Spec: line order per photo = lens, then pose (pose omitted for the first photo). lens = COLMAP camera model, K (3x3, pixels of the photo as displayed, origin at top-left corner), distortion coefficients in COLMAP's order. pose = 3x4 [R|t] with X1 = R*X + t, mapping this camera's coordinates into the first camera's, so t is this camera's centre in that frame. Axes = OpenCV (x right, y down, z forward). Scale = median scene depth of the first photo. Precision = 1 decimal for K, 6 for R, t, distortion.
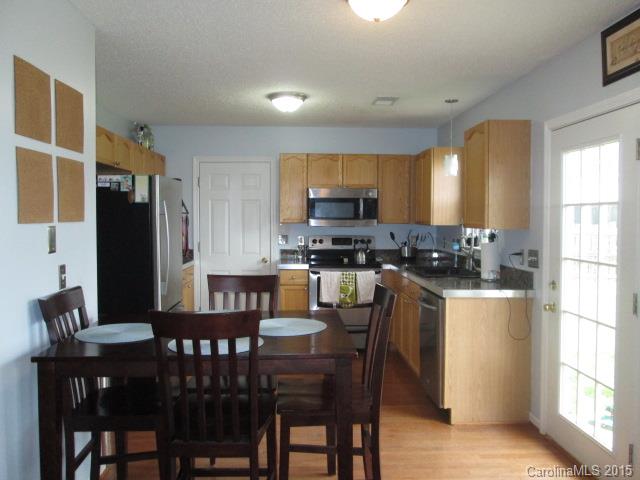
lens RADIAL K [[533.6, 0, 320.0], [0, 533.6, 240.0], [0, 0, 1]] dist [-0.009791, -0.003576]
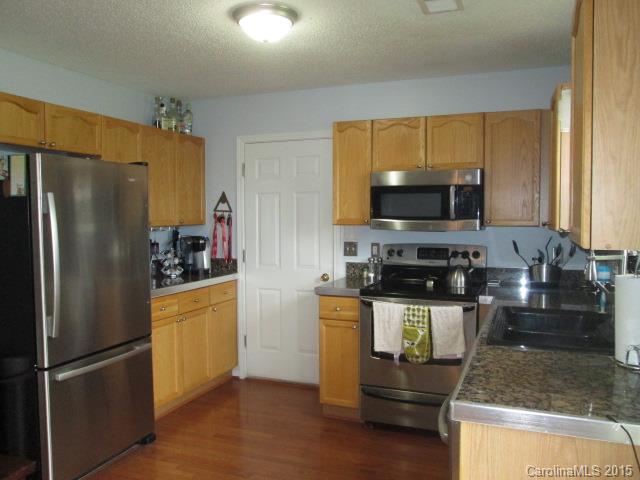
lens RADIAL K [[533.6, 0, 320.0], [0, 533.6, 240.0], [0, 0, 1]] dist [-0.009791, -0.003576]
pose [[0.917353, 0.015033, -0.397790, 0.181346], [-0.013130, 0.999886, 0.007506, -0.017601], [0.397858, -0.001663, 0.917446, 0.369397]]
